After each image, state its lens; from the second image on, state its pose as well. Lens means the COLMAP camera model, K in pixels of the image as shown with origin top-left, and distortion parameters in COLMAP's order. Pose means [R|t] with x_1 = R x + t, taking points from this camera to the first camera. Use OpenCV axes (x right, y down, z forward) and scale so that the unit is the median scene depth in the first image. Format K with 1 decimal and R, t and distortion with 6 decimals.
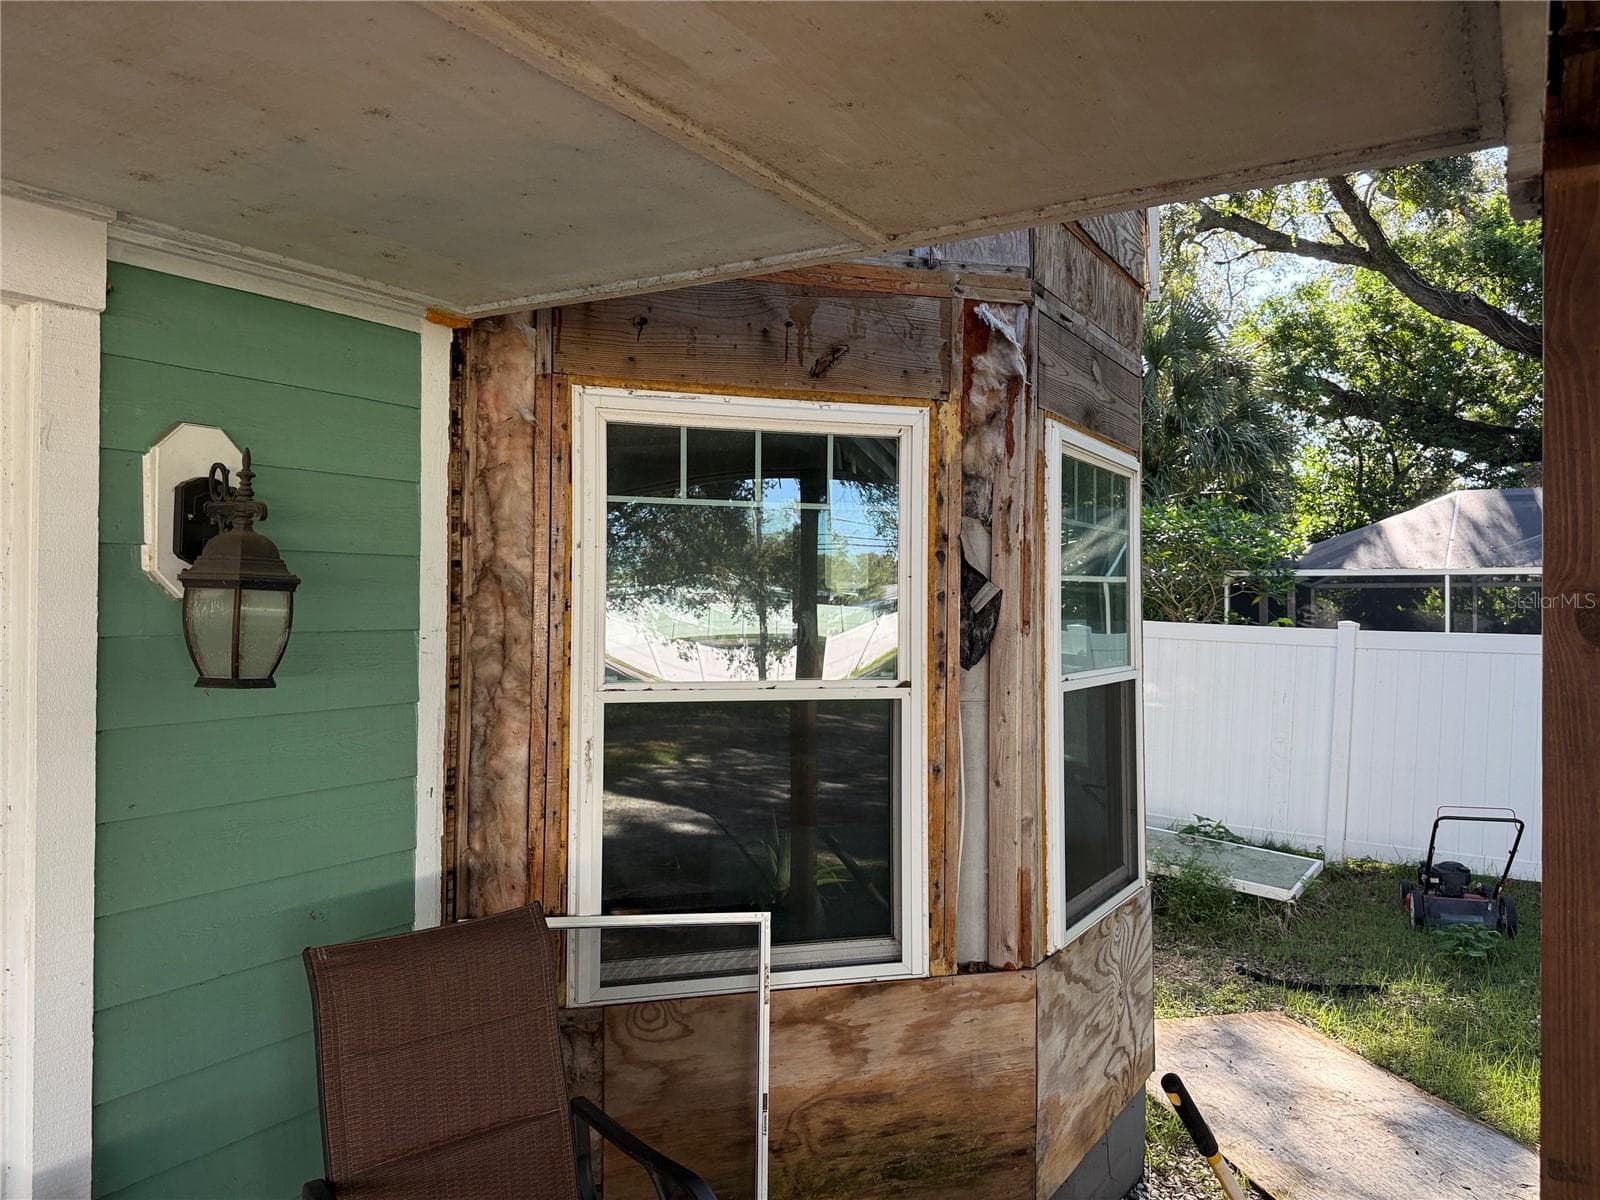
lens RADIAL K [[1120.8, 0, 801.2], [0, 1120.8, 608.4], [0, 0, 1]] dist [0.125830, -0.209251]
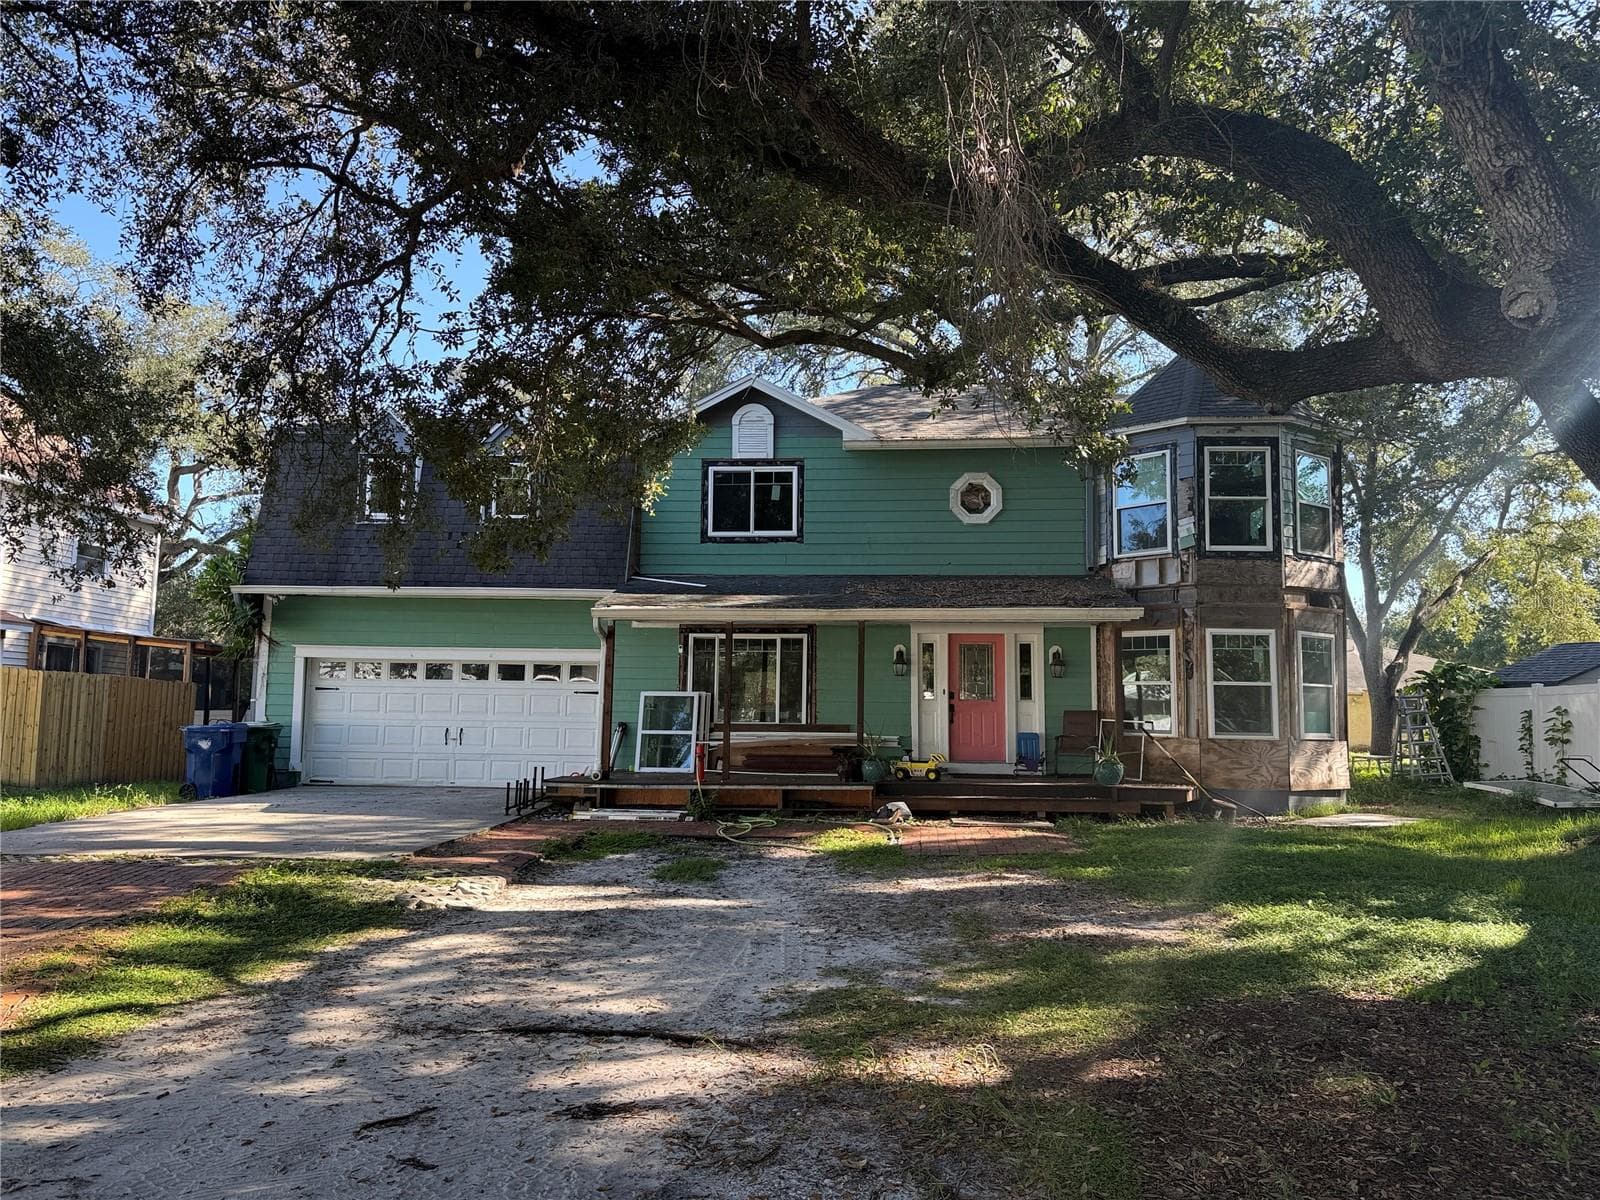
lens RADIAL K [[1137.1, 0, 800.0], [0, 1137.1, 600.0], [0, 0, 1]] dist [0.158750, -0.415312]
pose [[0.494943, -0.088344, -0.864423, 3.890981], [-0.013761, 0.993896, -0.109456, 0.298248], [0.868816, 0.066070, 0.490707, -3.159433]]
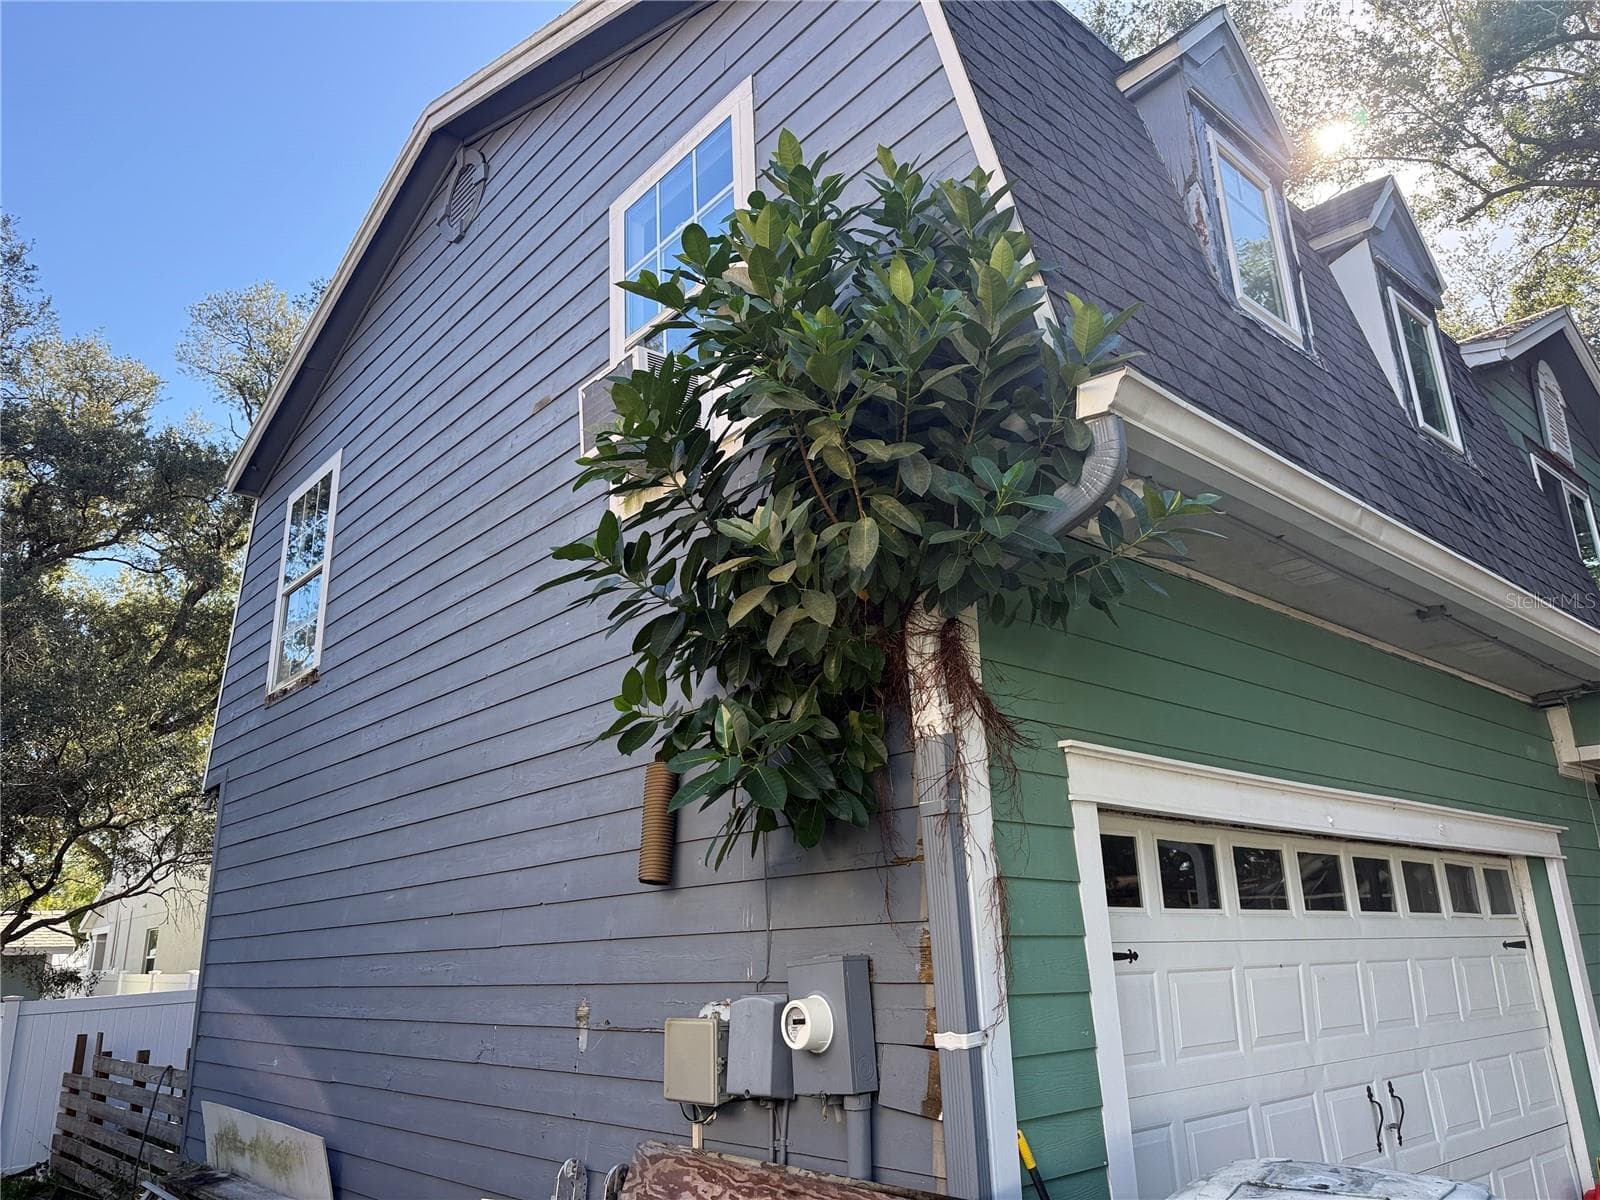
lens RADIAL K [[1120.8, 0, 801.2], [0, 1120.8, 608.4], [0, 0, 1]] dist [0.125830, -0.209251]
pose [[0.961130, -0.116531, -0.250301, -2.439863], [0.037521, 0.953284, -0.299736, 0.134416], [0.273536, 0.278694, 0.920602, -3.747019]]
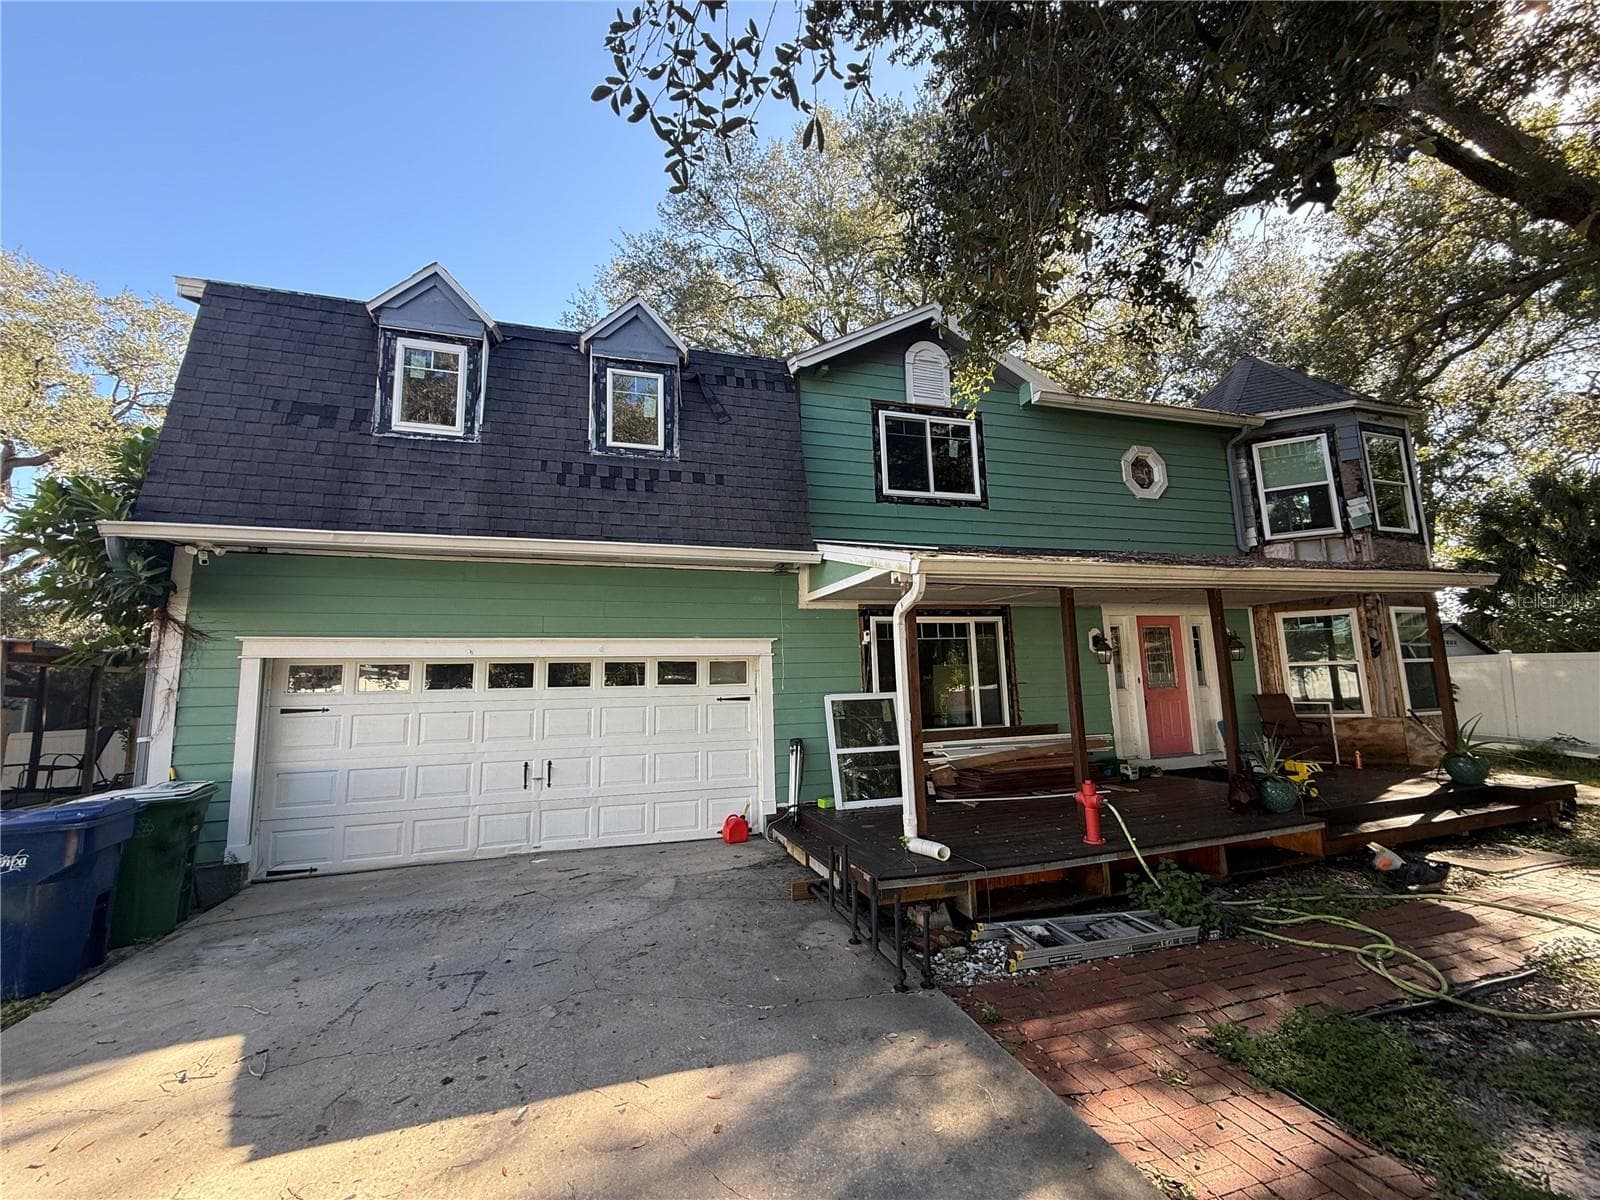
lens RADIAL K [[638.9, 0, 796.8], [0, 638.9, 599.3], [0, 0, 1]] dist [-0.001837, 0.000038]
pose [[0.774377, -0.114244, -0.622325, -0.047781], [0.030926, 0.989223, -0.143115, 0.125122], [0.631968, 0.091579, 0.769565, -2.915559]]
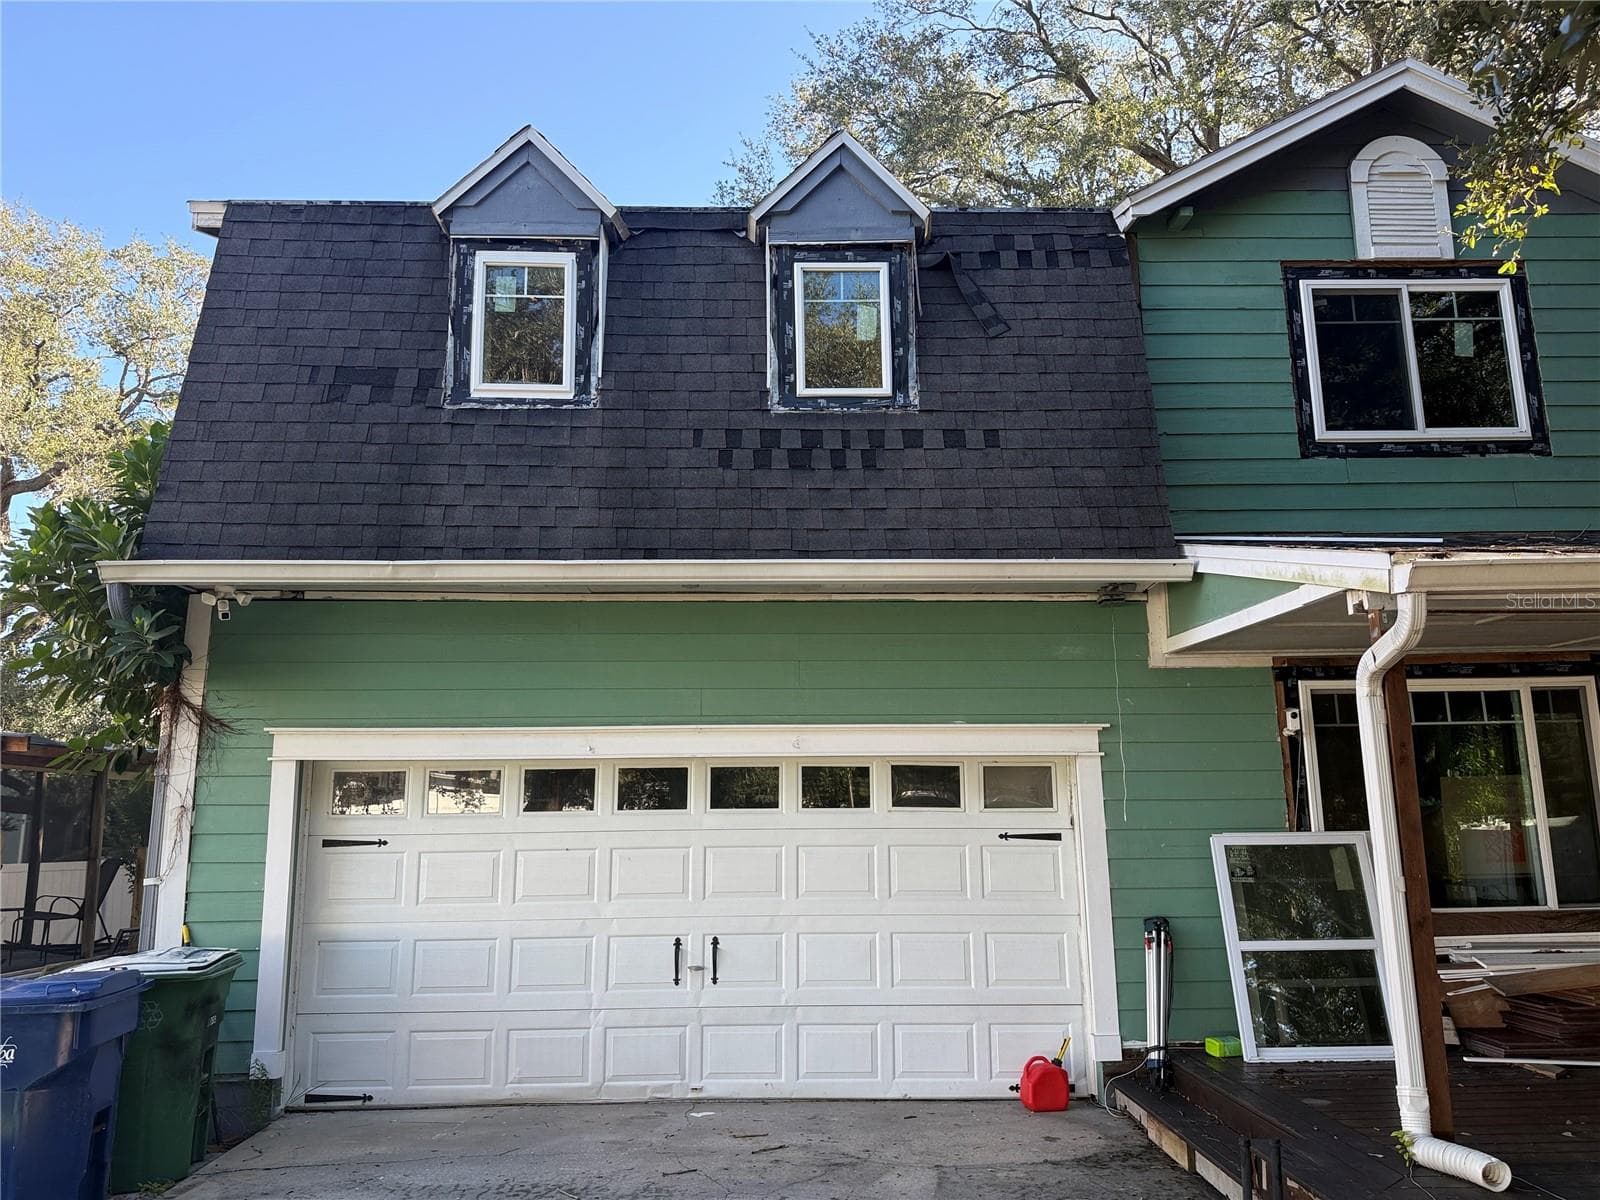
lens RADIAL K [[1120.8, 0, 801.2], [0, 1120.8, 608.4], [0, 0, 1]] dist [0.125830, -0.209251]
pose [[0.566501, -0.163163, -0.807746, -0.090492], [0.012657, 0.981809, -0.189447, 0.119405], [0.823964, 0.097098, 0.558262, -2.903688]]
